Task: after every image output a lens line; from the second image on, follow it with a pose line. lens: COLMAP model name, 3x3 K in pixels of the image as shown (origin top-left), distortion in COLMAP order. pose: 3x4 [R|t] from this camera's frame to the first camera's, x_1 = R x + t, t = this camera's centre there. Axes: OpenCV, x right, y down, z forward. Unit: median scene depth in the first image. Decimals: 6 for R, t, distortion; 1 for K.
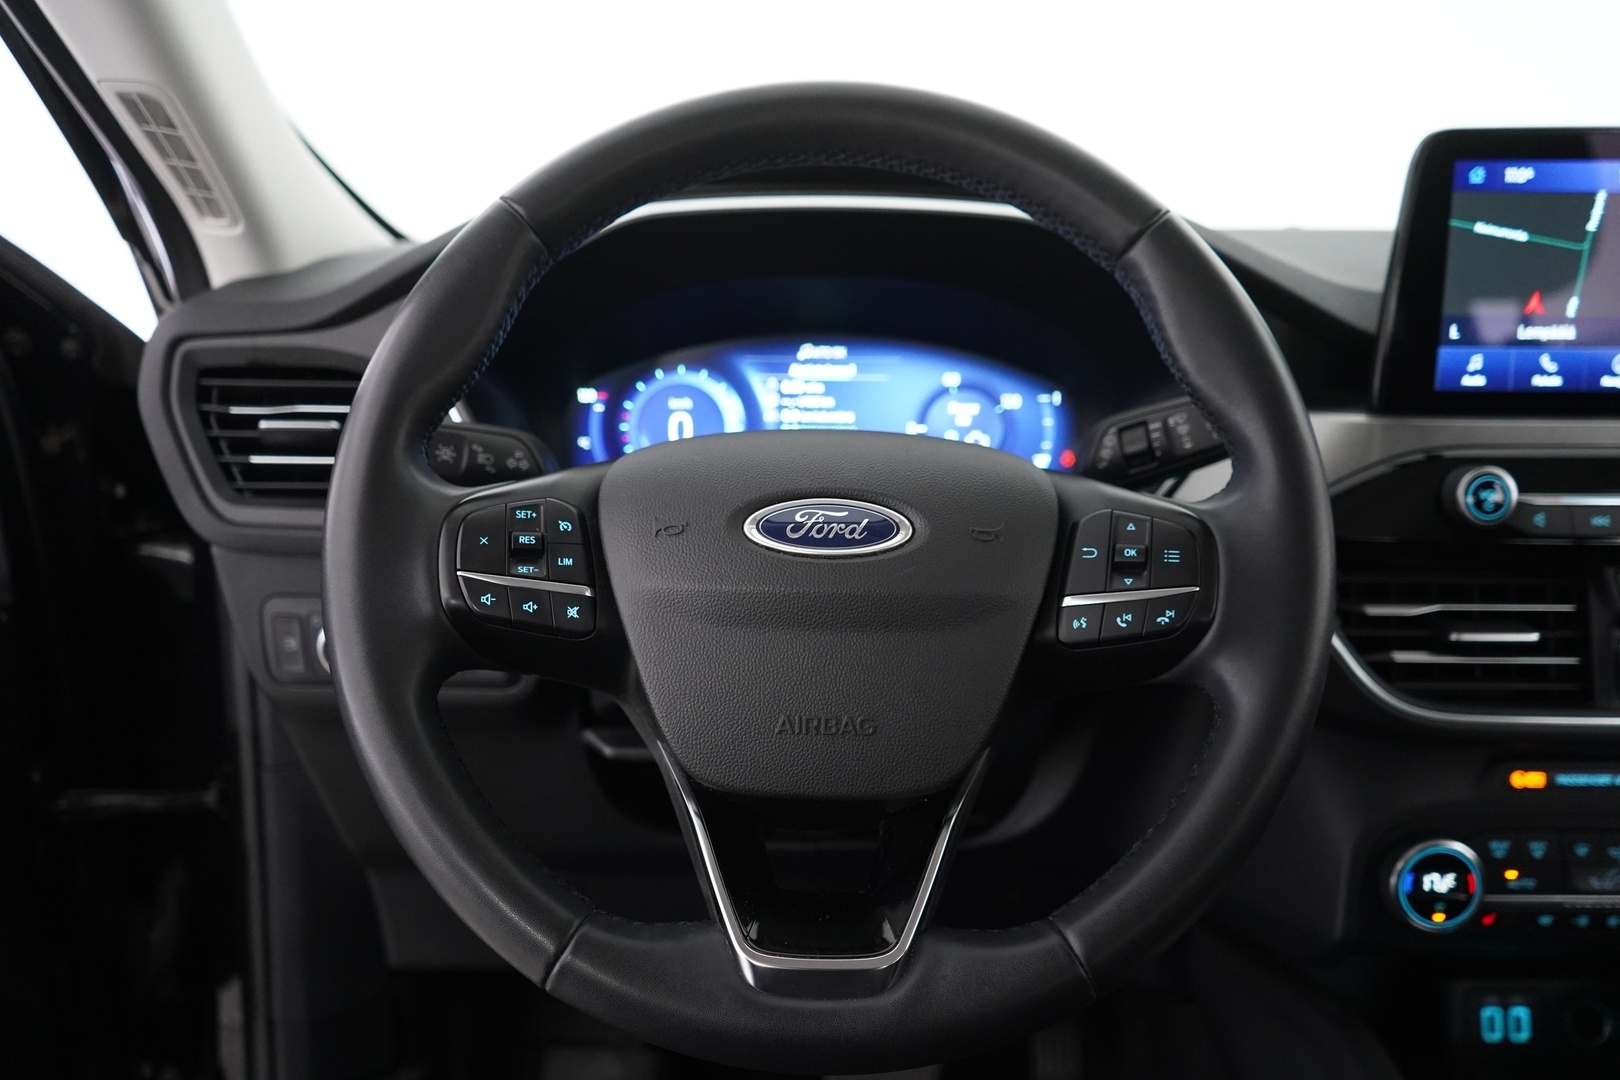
lens RADIAL K [[1304.4, 0, 824.2], [0, 1304.4, 551.7], [0, 0, 1]] dist [-0.011316, -0.003365]
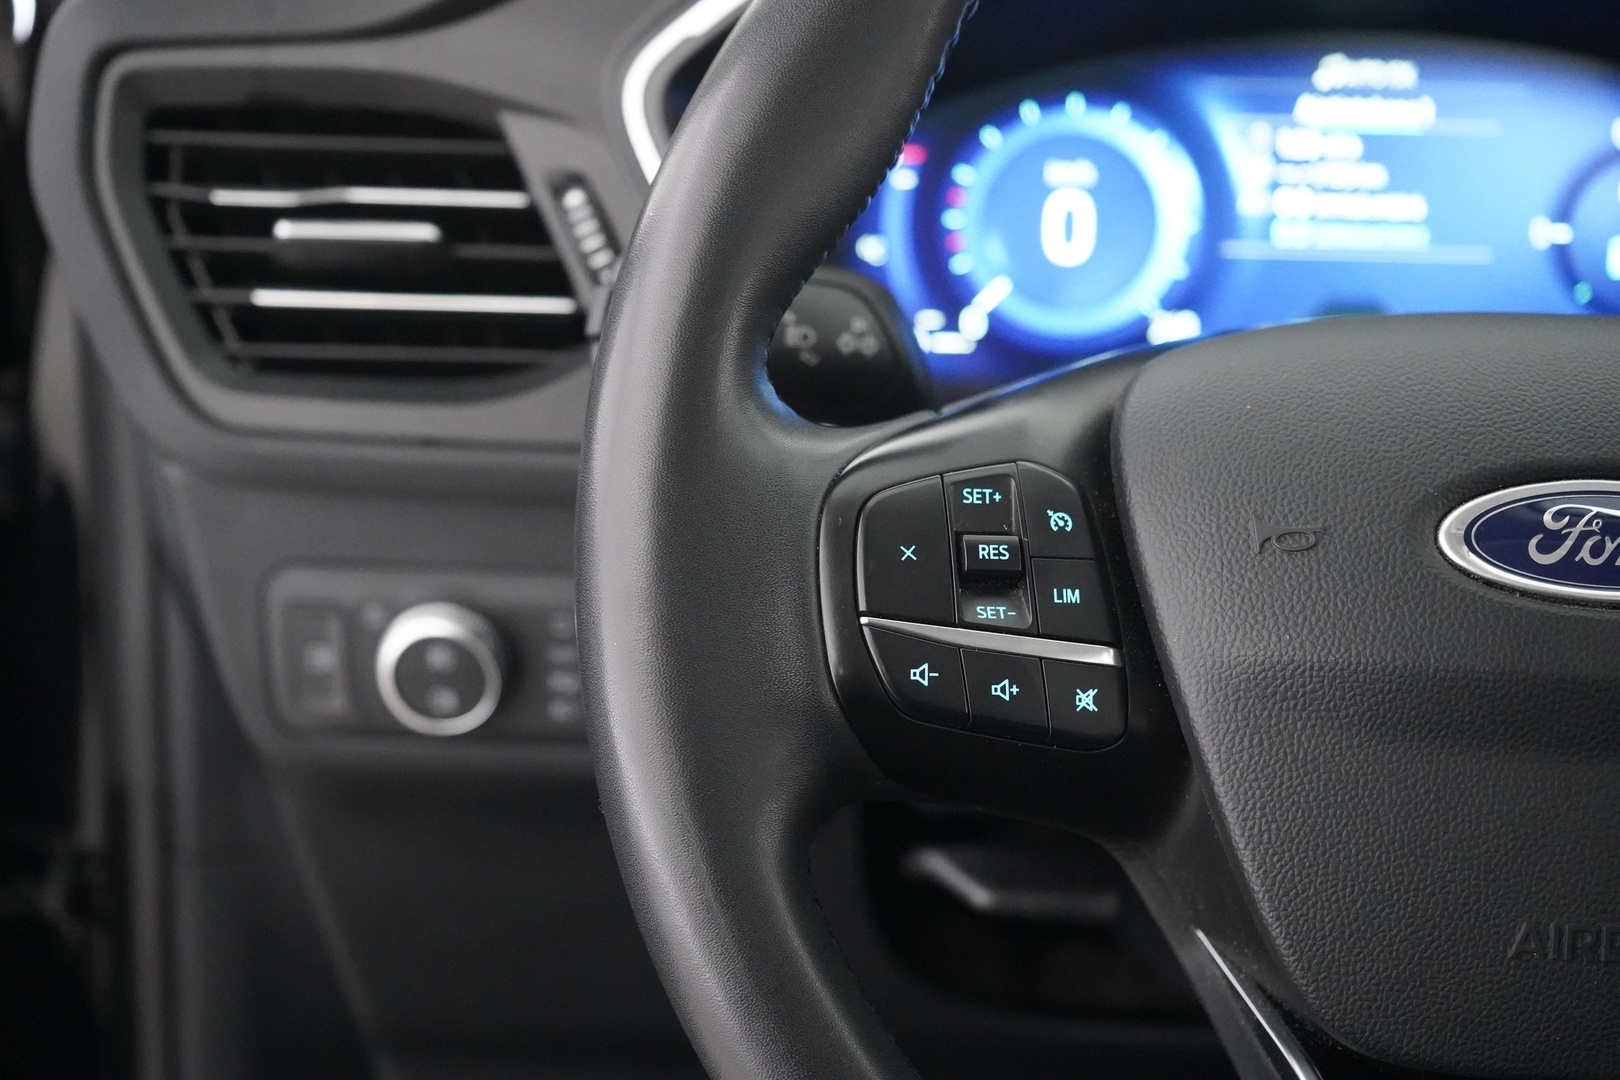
lens RADIAL K [[2589.1, 0, 821.8], [0, 2589.1, 601.2], [0, 0, 1]] dist [-0.014767, 0.000000]
pose [[0.999506, 0.020180, -0.024093, -0.216616], [-0.017011, 0.991987, 0.125188, -0.090859], [0.026426, -0.124717, 0.991840, 0.013716]]
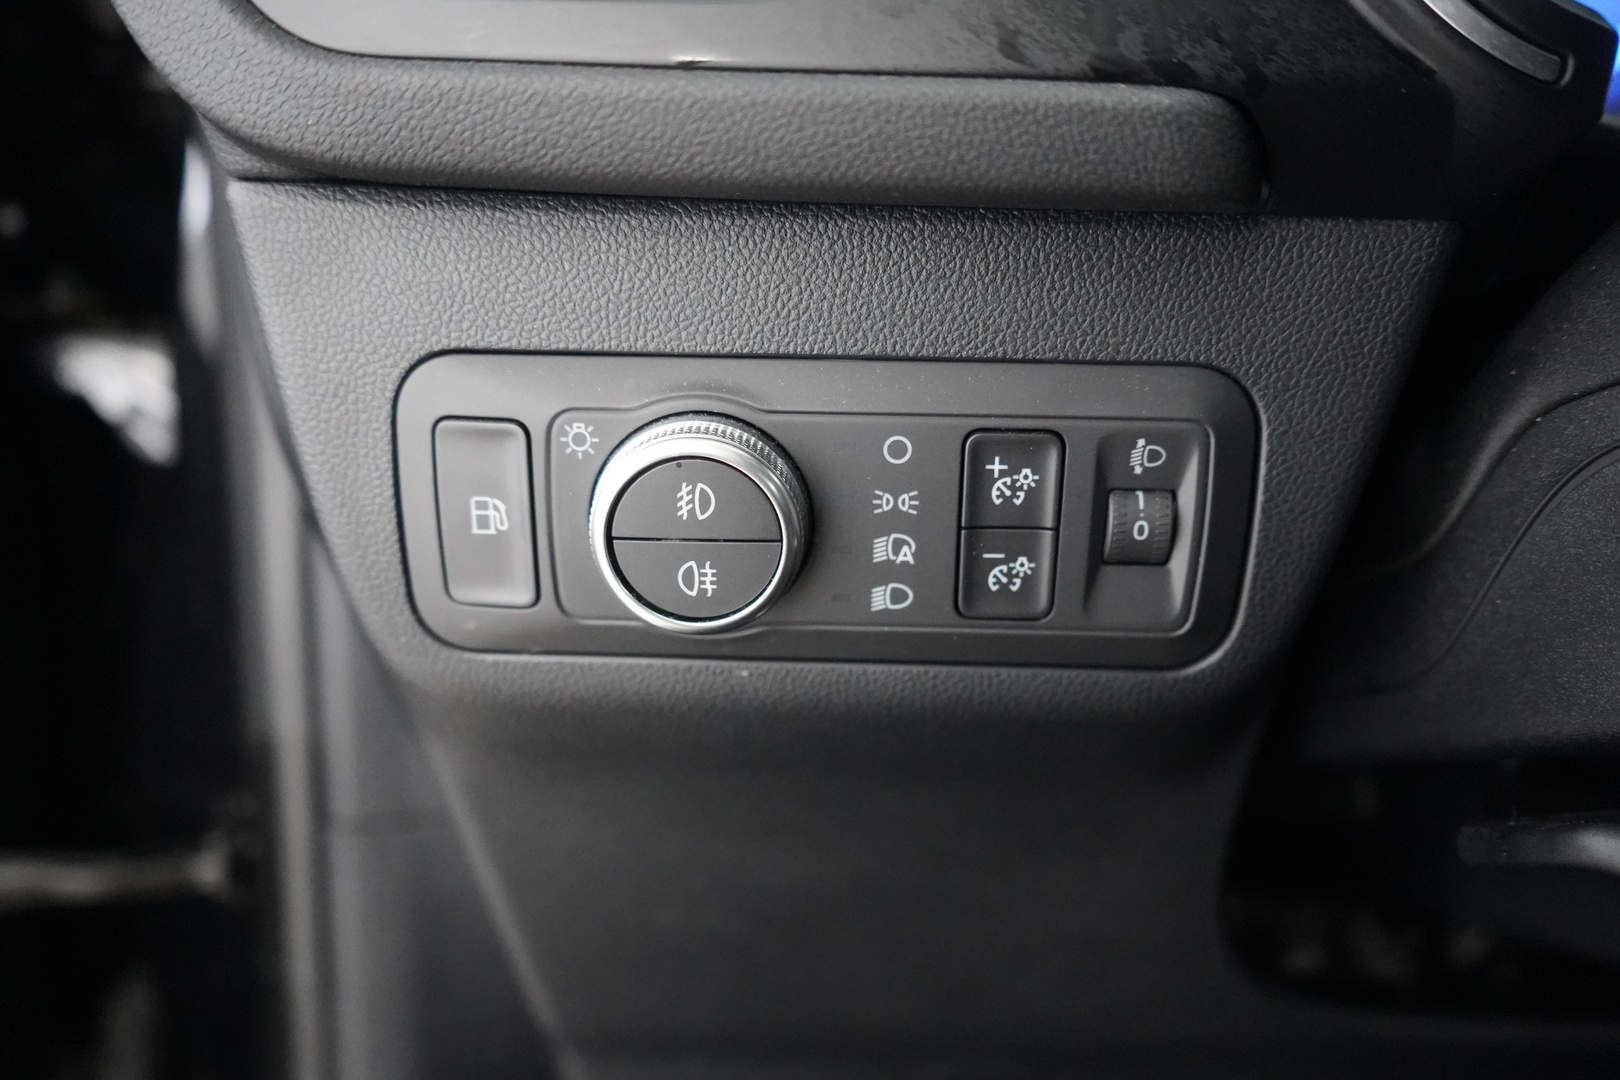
lens RADIAL K [[1304.4, 0, 809.0], [0, 1304.4, 550.0], [0, 0, 1]] dist [-0.011316, -0.003365]
pose [[0.999910, 0.012350, 0.005294, -0.379404], [-0.012568, 0.998988, 0.043193, 0.073262], [-0.004756, -0.043256, 0.999053, 0.784236]]
